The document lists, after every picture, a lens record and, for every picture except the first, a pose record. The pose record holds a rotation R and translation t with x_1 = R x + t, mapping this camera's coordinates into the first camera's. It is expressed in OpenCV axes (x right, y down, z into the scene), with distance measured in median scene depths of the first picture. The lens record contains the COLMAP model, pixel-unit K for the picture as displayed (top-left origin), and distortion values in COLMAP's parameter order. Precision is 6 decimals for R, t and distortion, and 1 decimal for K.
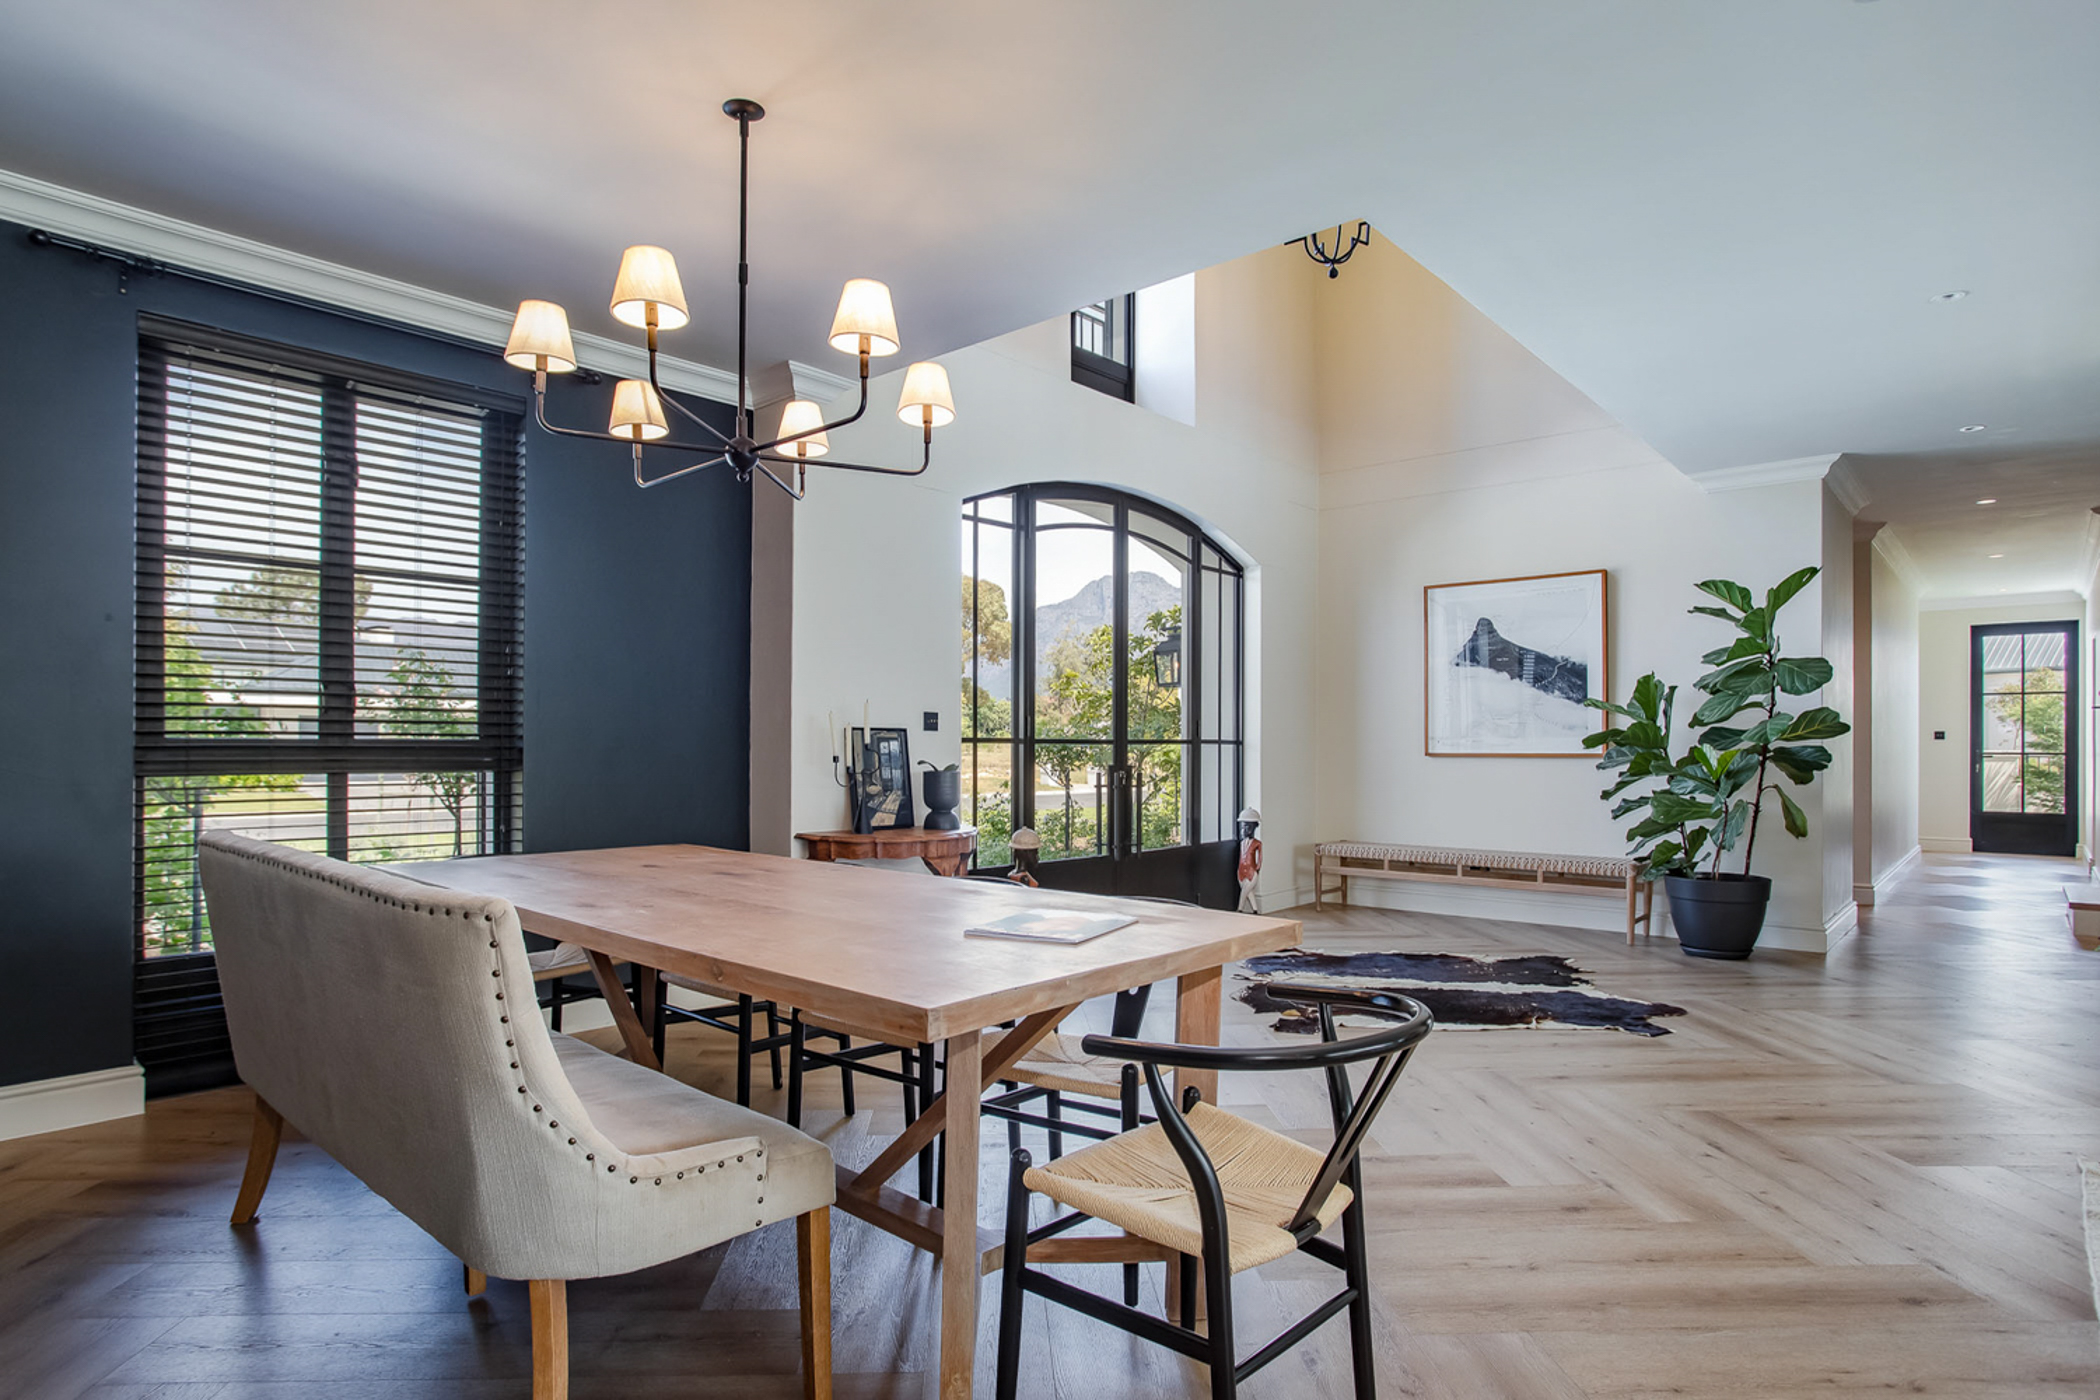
lens RADIAL K [[1124.3, 0, 1036.0], [0, 1124.3, 748.5], [0, 0, 1]] dist [-0.037512, 0.015916]
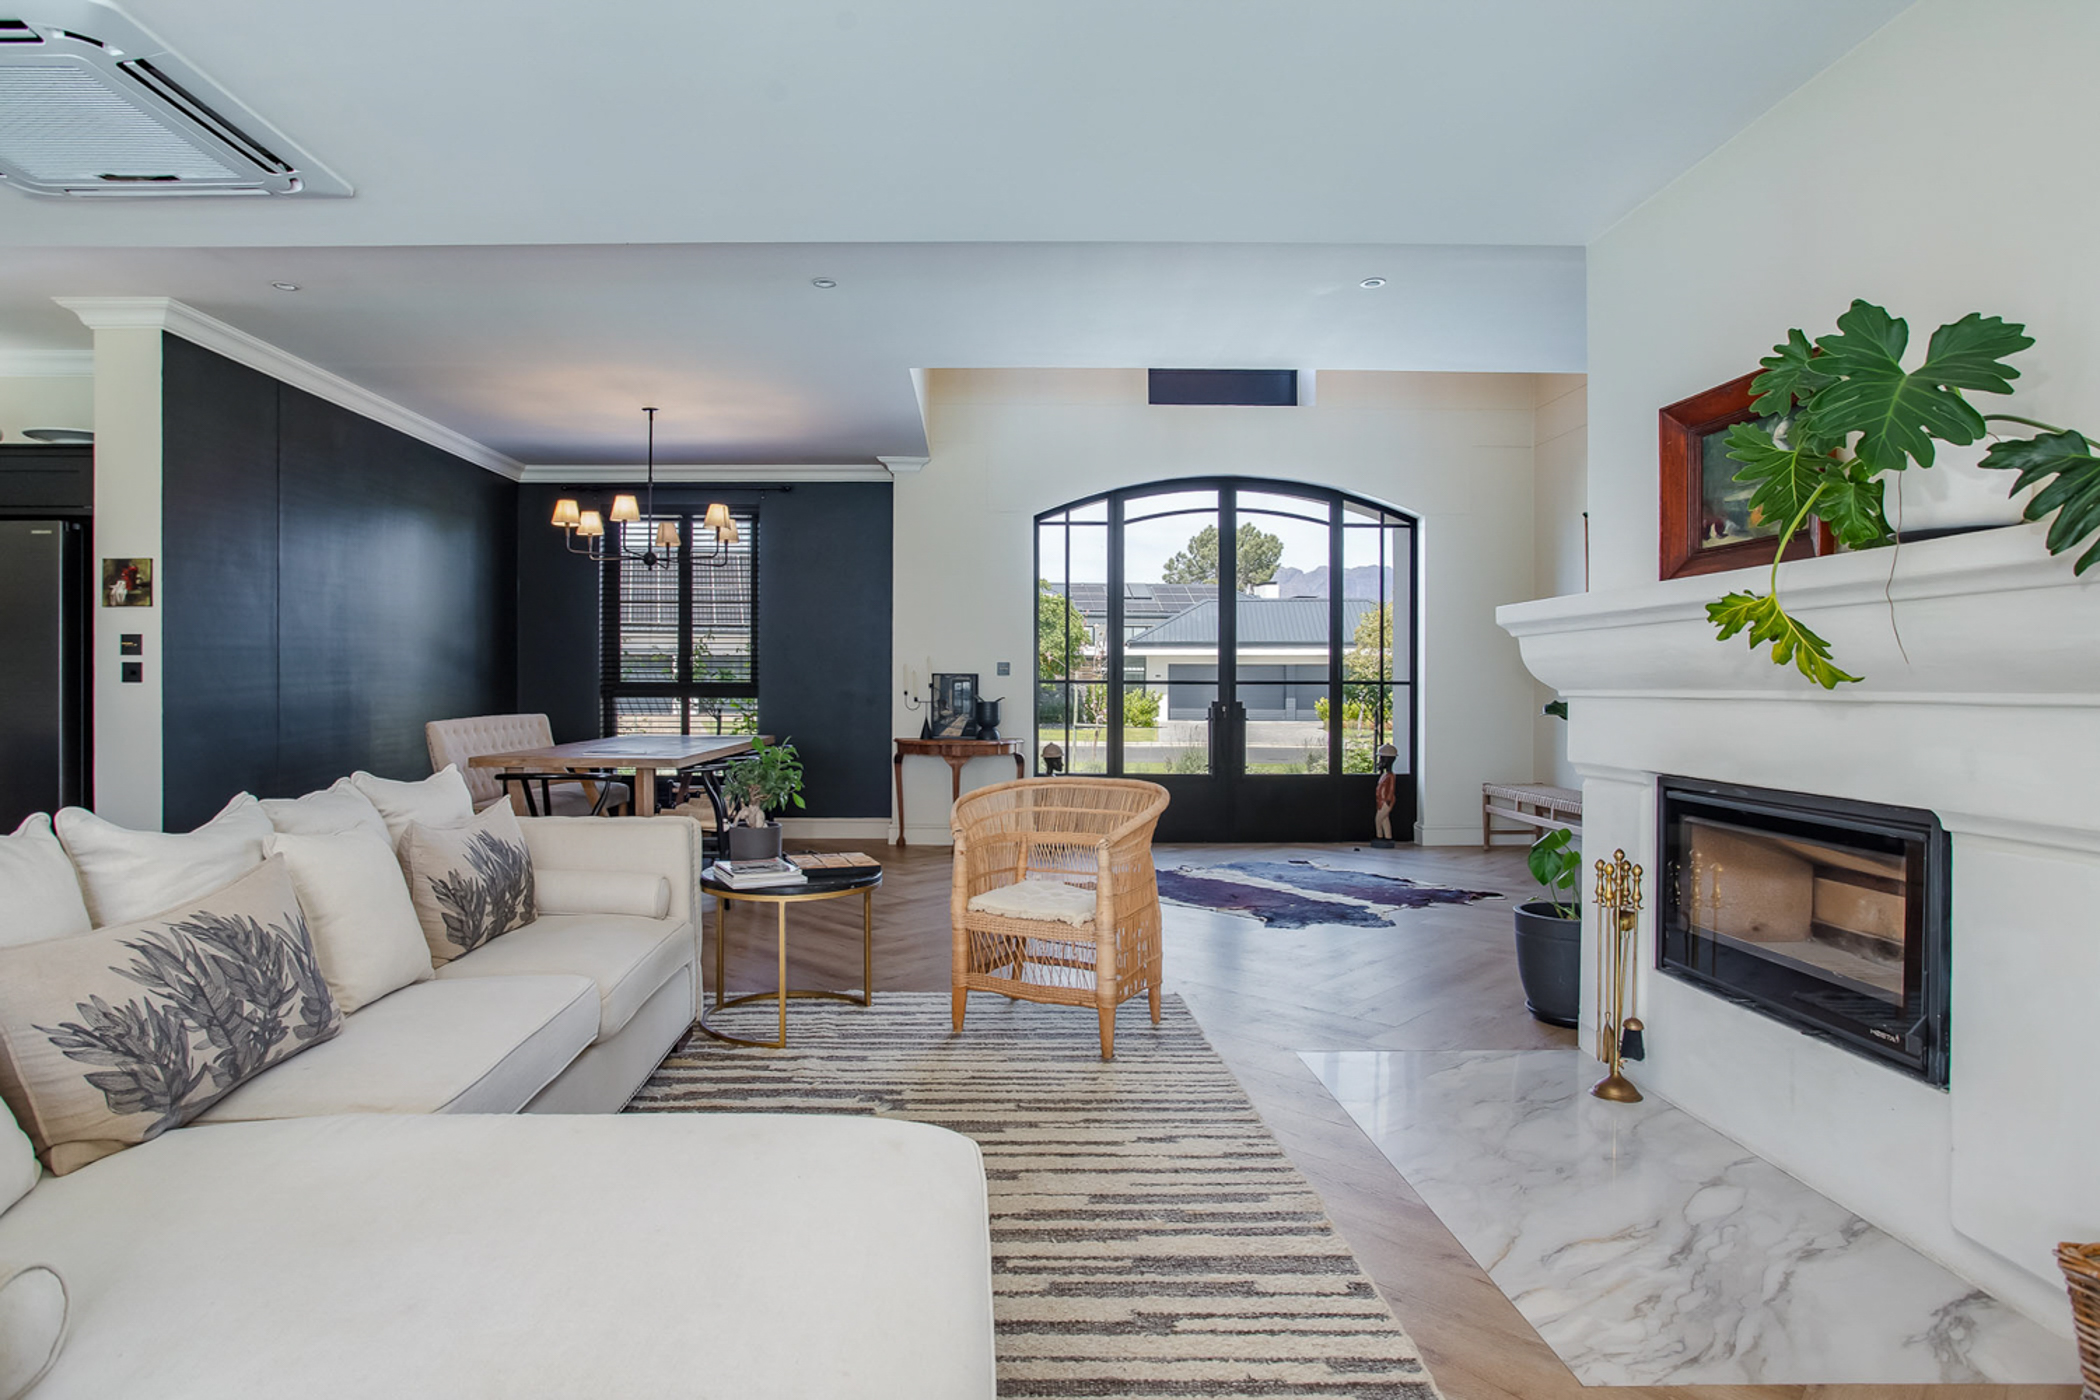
lens RADIAL K [[1124.3, 0, 1008.8], [0, 1124.3, 694.9], [0, 0, 1]] dist [-0.037512, 0.015916]
pose [[0.677210, 0.005098, -0.735773, 1.061742], [-0.002106, 0.999985, 0.004991, 0.003126], [0.735787, -0.001830, 0.677210, -0.004643]]
